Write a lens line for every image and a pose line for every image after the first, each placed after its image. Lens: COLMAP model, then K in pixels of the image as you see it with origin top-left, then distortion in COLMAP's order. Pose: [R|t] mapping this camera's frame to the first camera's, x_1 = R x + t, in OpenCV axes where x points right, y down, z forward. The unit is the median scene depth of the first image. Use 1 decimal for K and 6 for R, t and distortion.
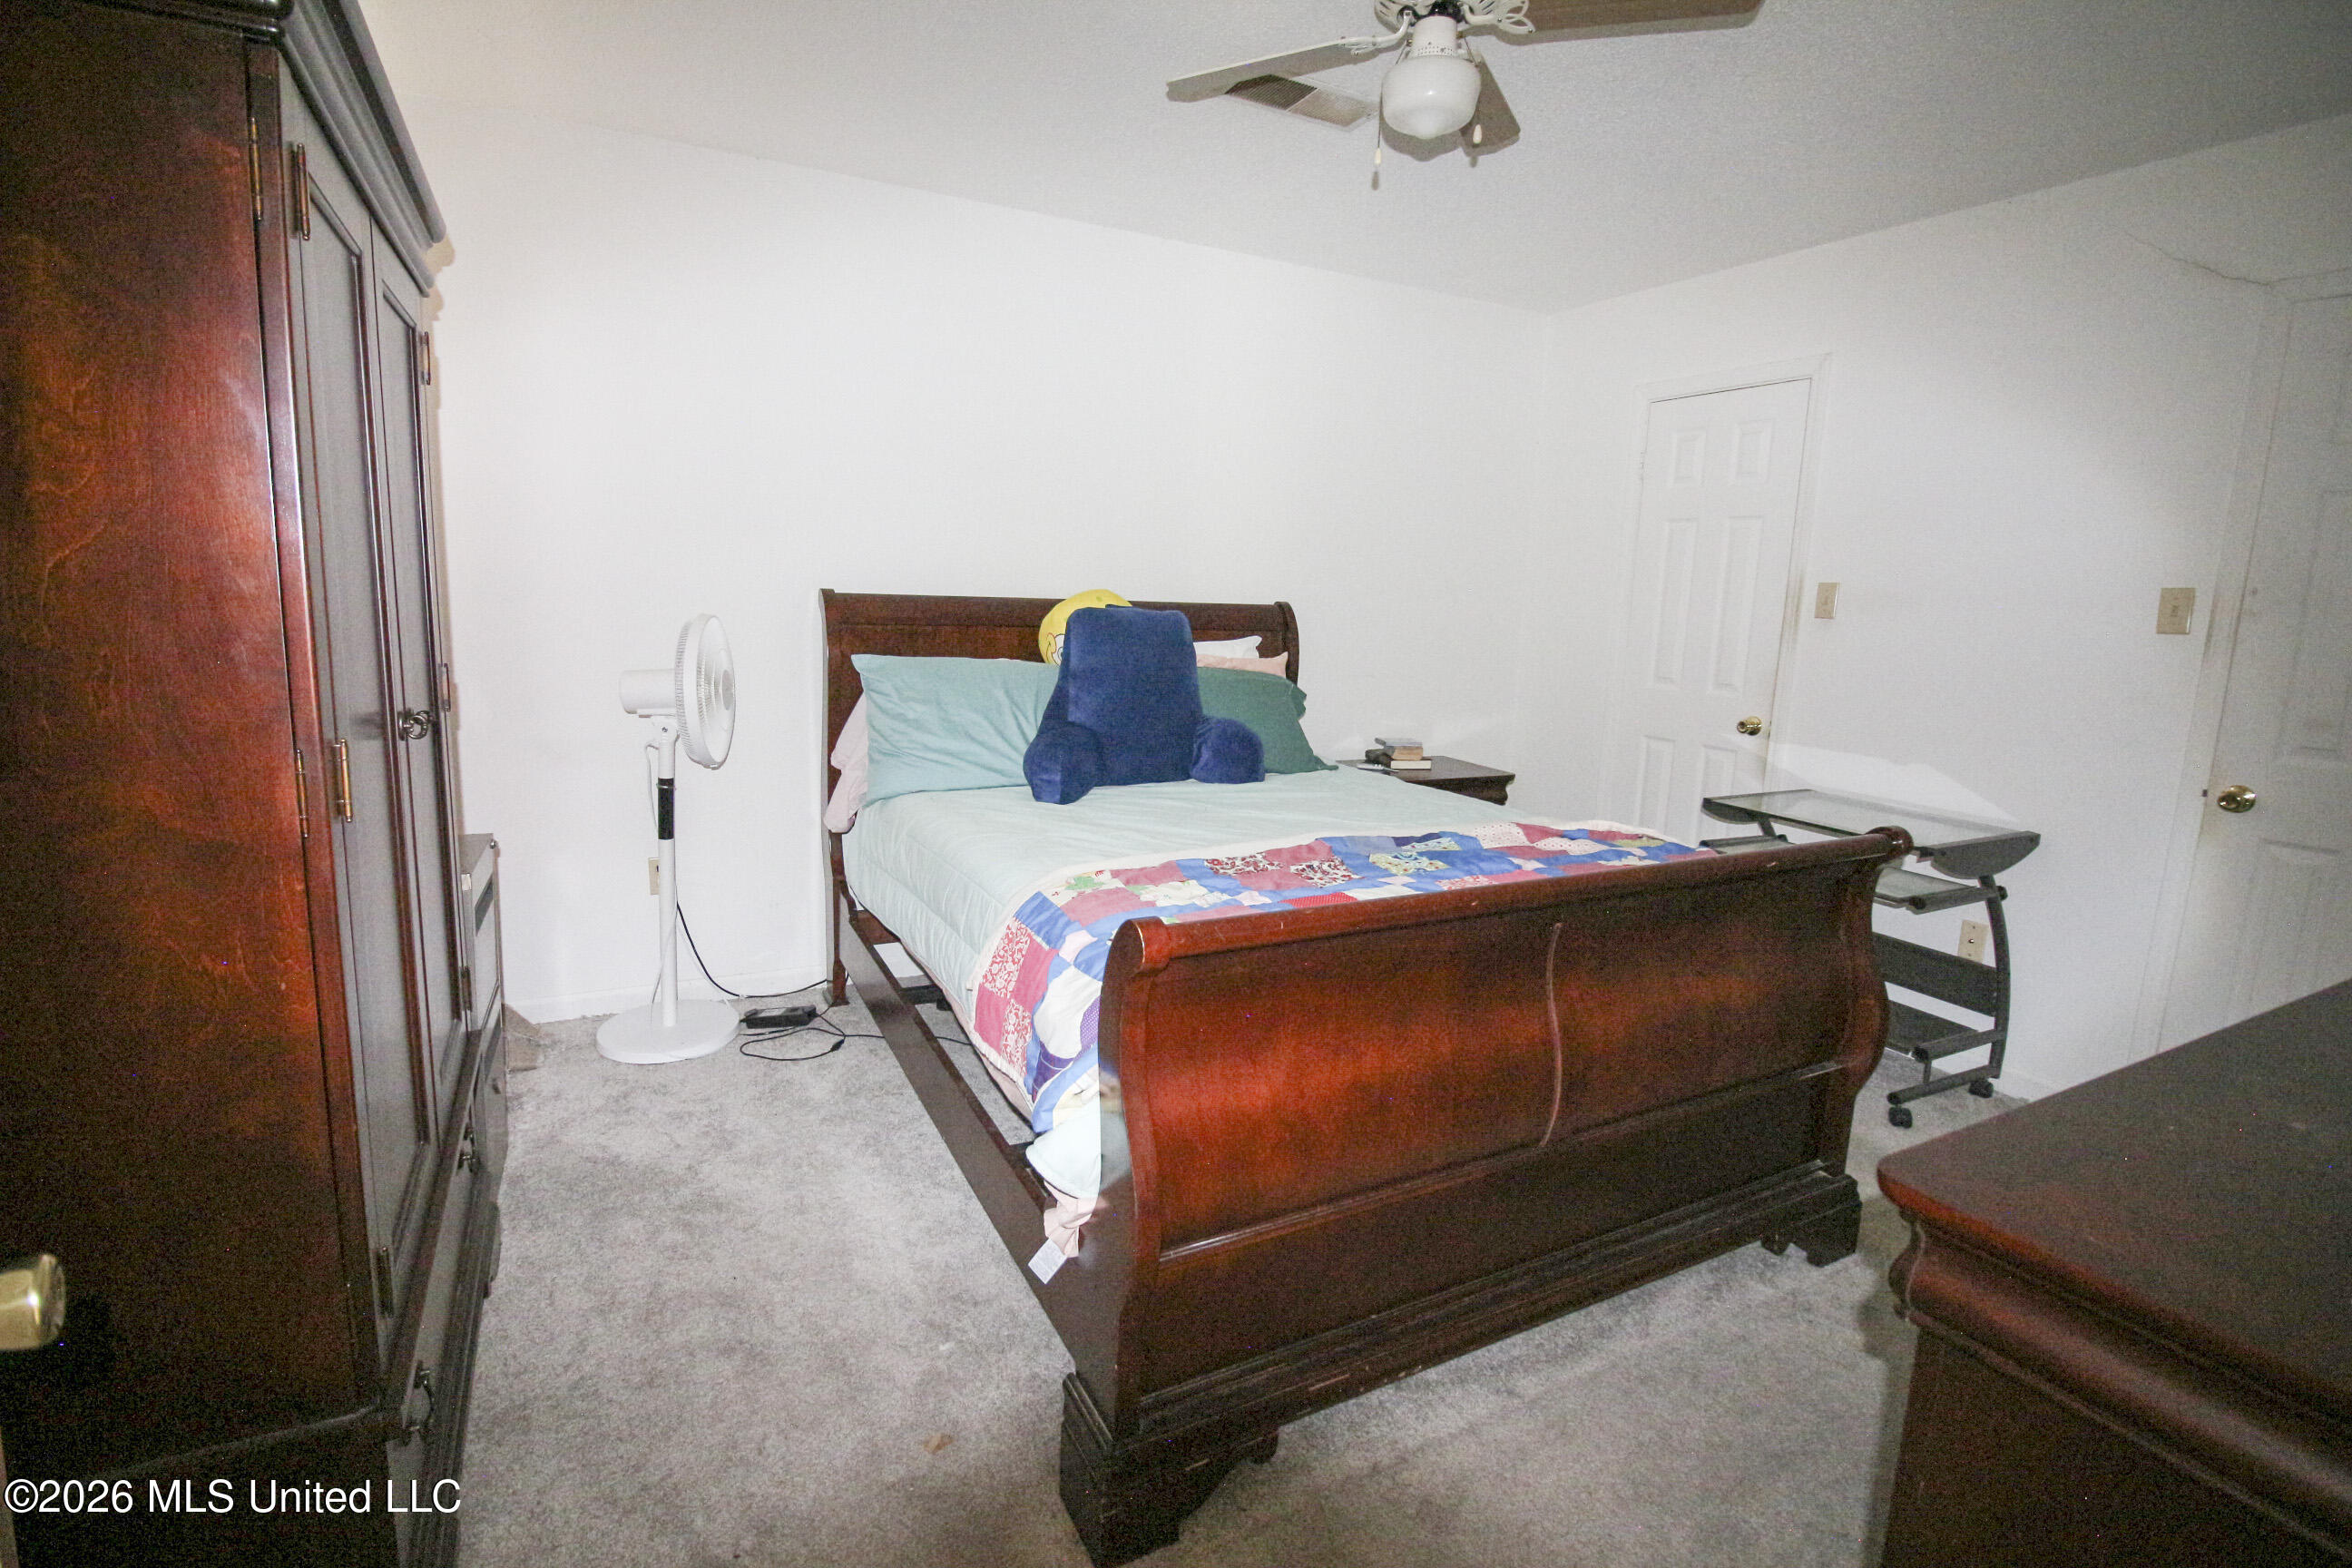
lens RADIAL K [[1096.8, 0, 1179.5], [0, 1096.8, 763.7], [0, 0, 1]] dist [-0.002366, -0.013400]
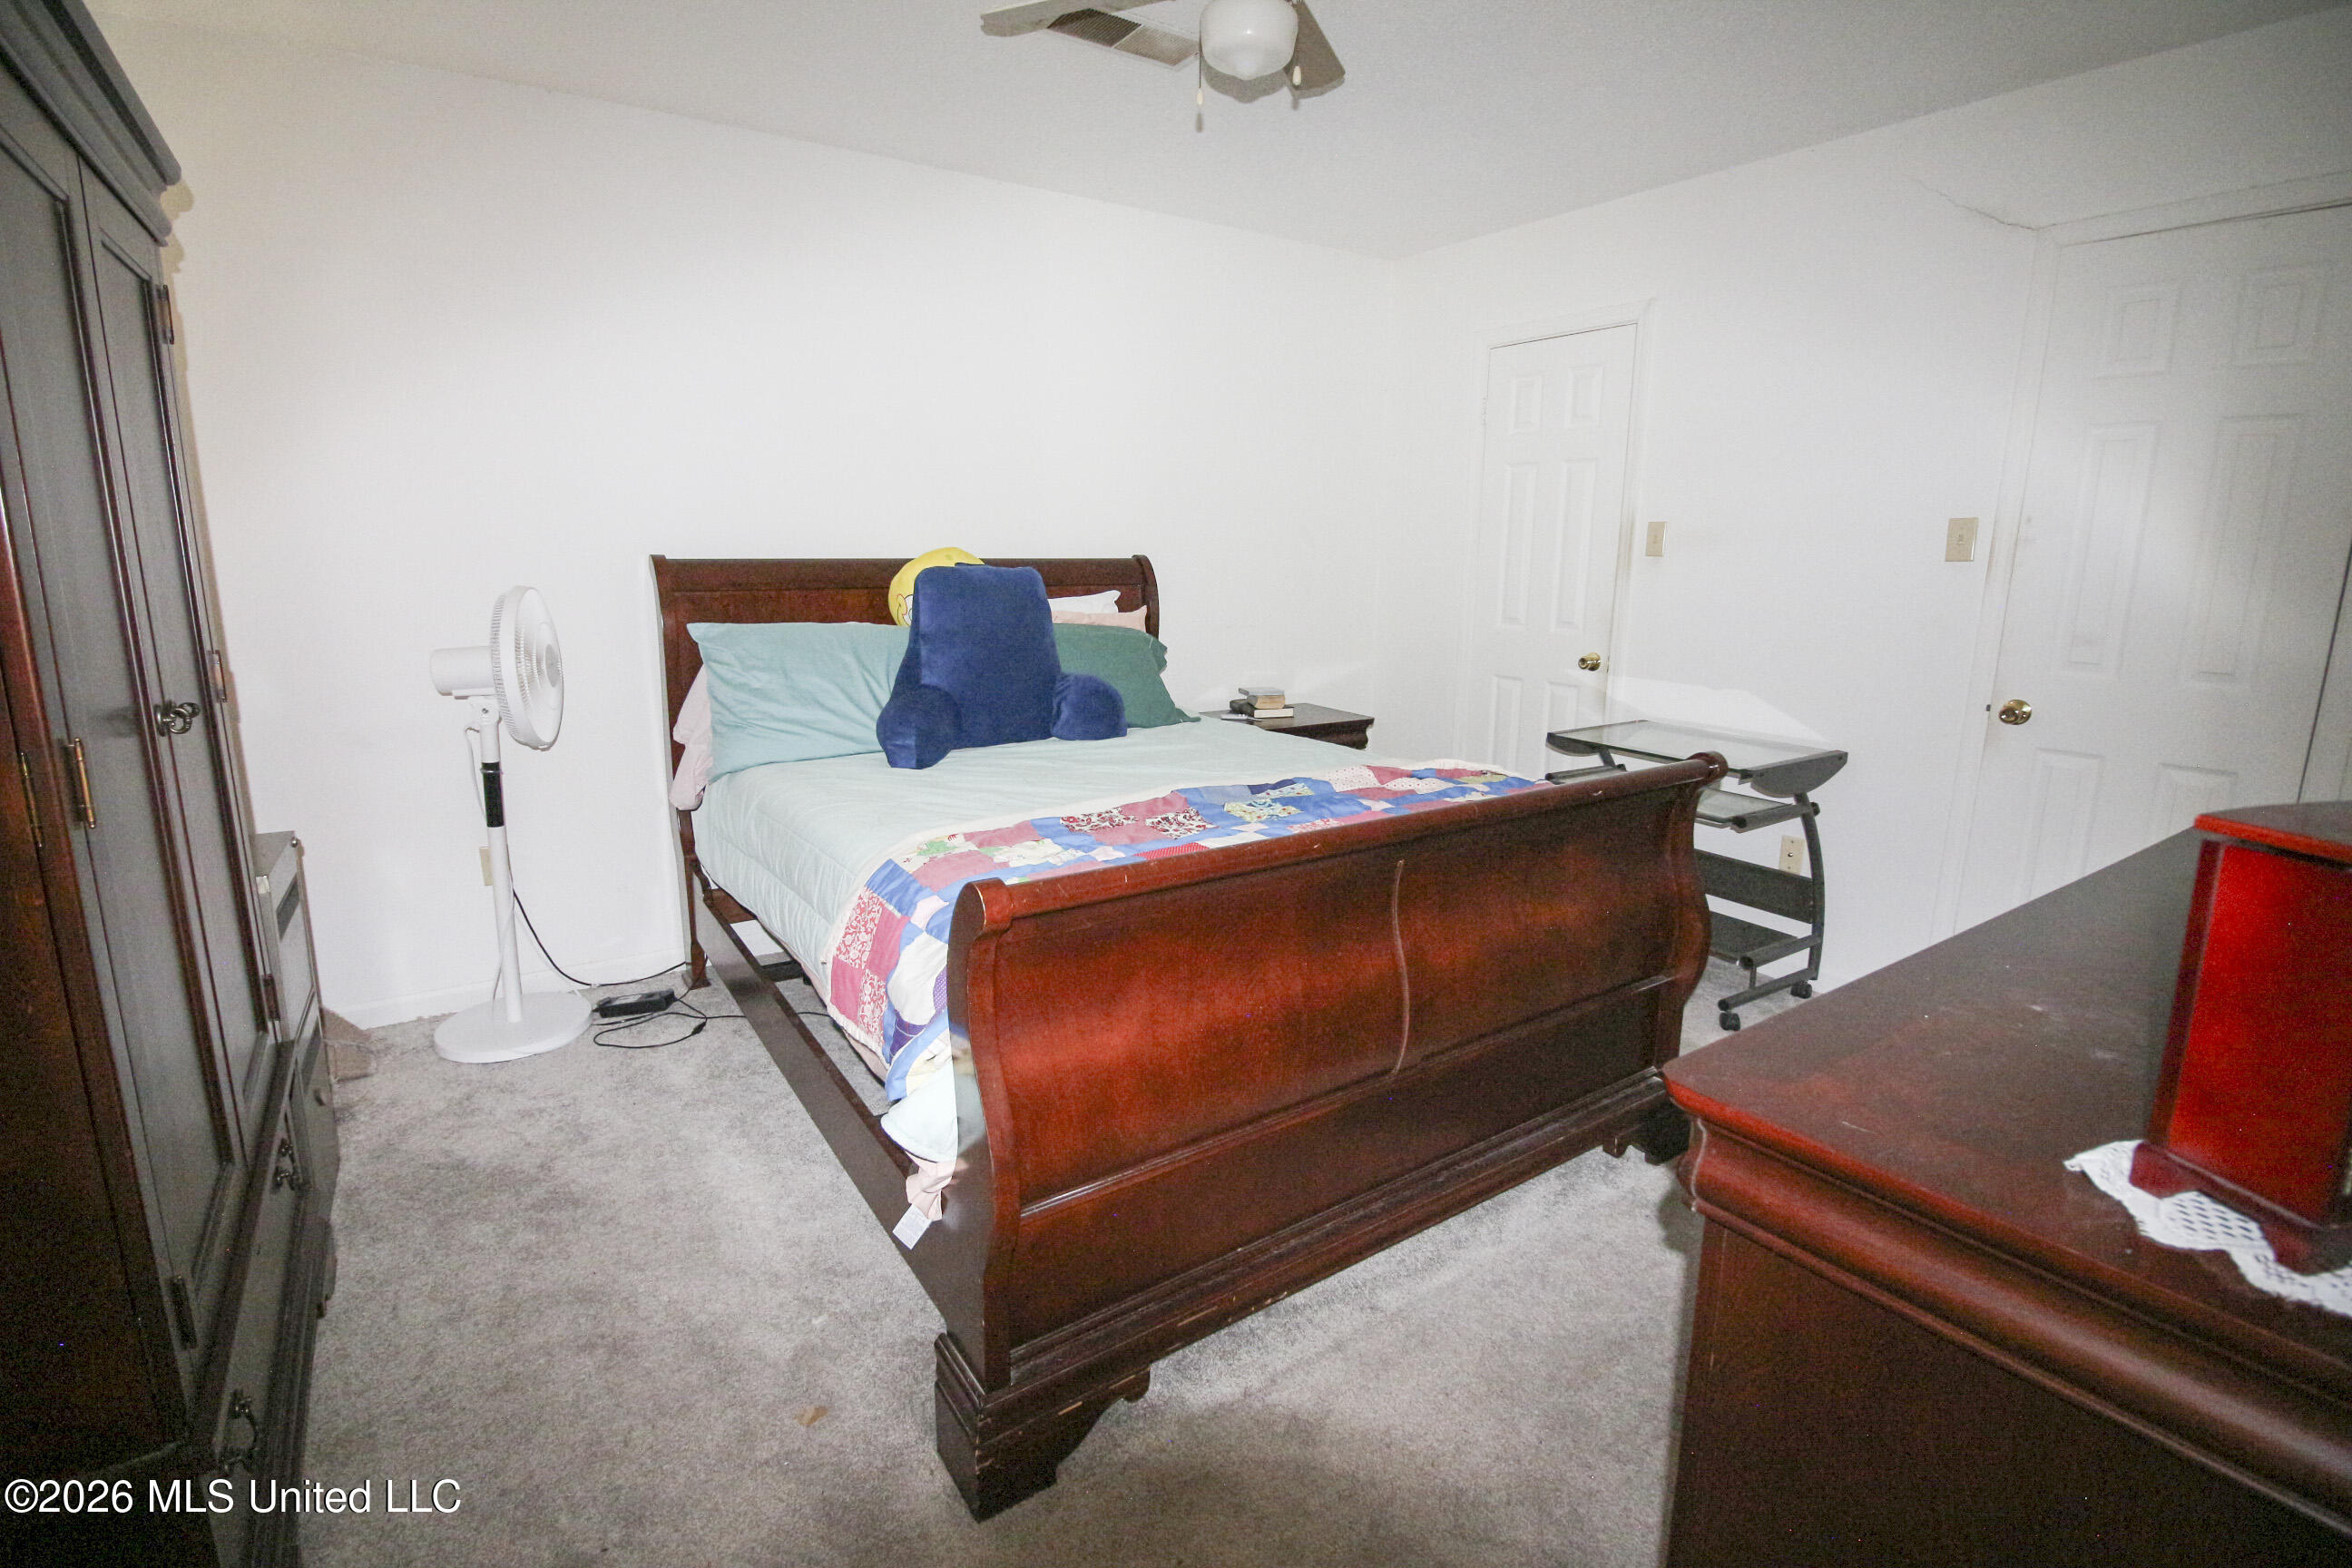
lens RADIAL K [[1097.1, 0, 1182.2], [0, 1097.1, 768.6], [0, 0, 1]] dist [-0.002107, -0.013594]
pose [[0.992907, -0.049193, 0.108235, 0.023219], [0.044278, 0.997896, 0.047357, 0.000604], [-0.110337, -0.042228, 0.992997, -0.001056]]
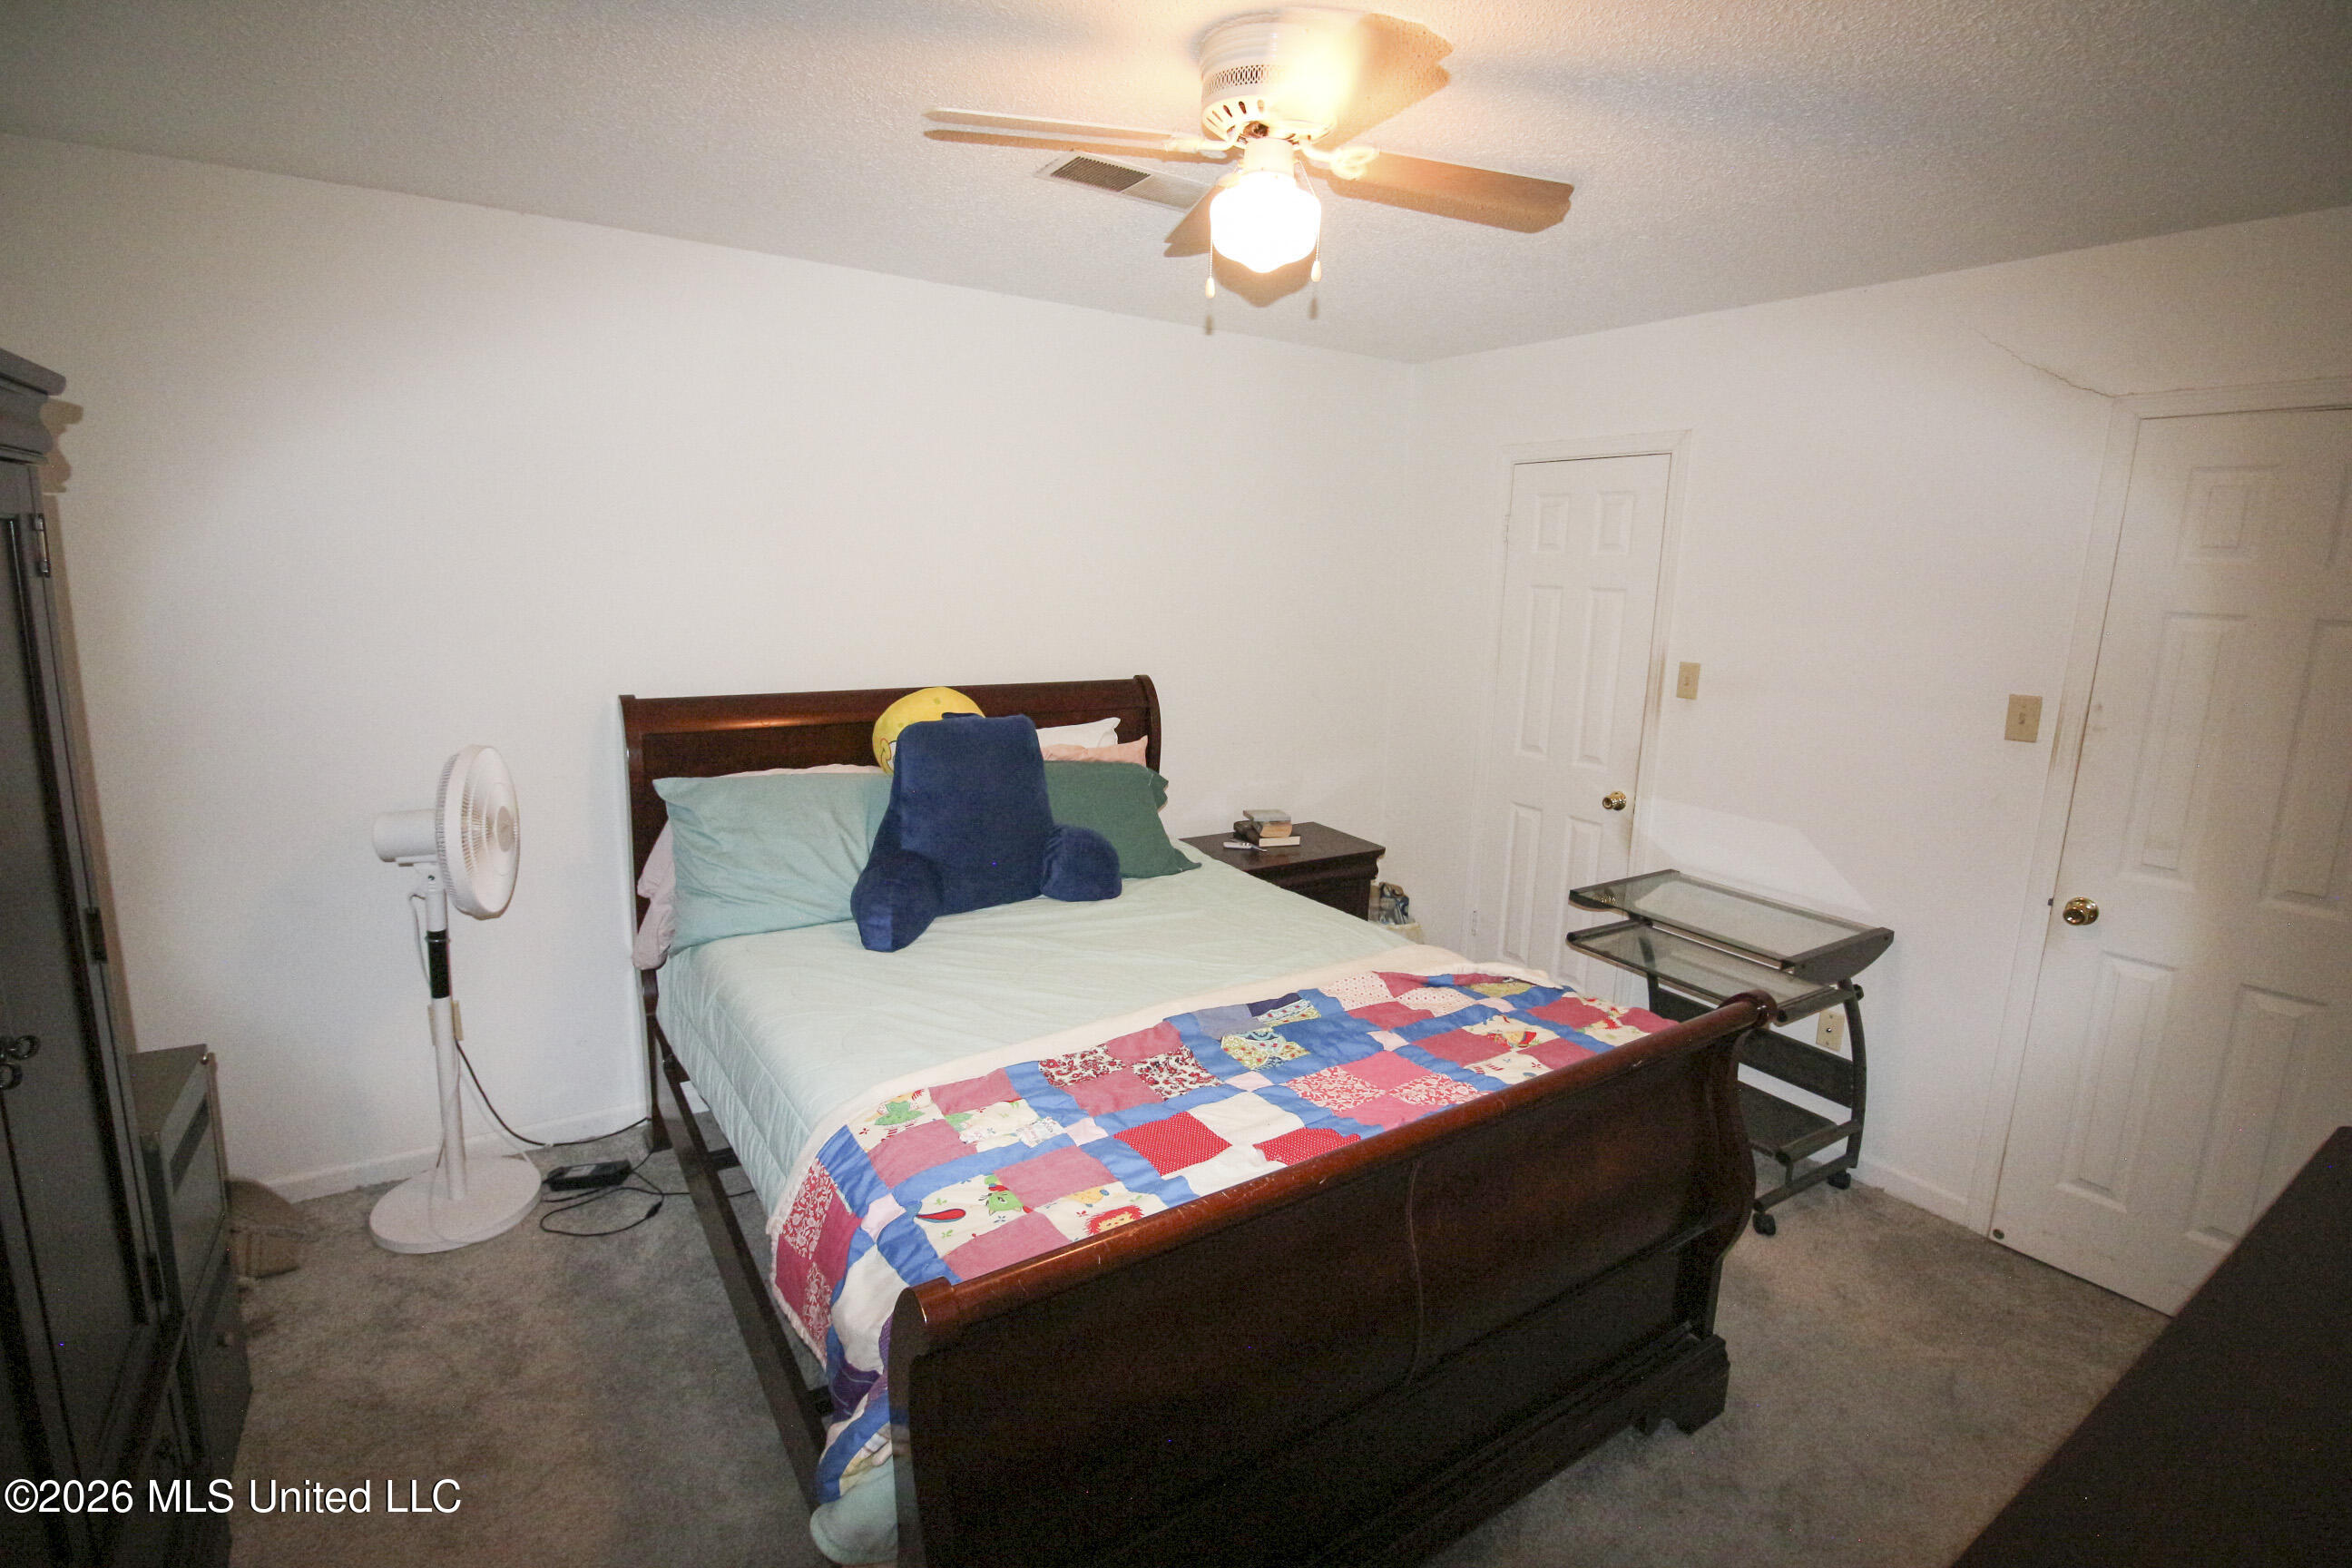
lens RADIAL K [[1096.8, 0, 1179.5], [0, 1096.8, 763.7], [0, 0, 1]] dist [-0.002366, -0.013400]
pose [[0.994609, -0.024226, 0.100831, 0.044860], [0.021693, 0.999423, 0.026137, -0.151201], [-0.101406, -0.023808, 0.994560, 0.082265]]
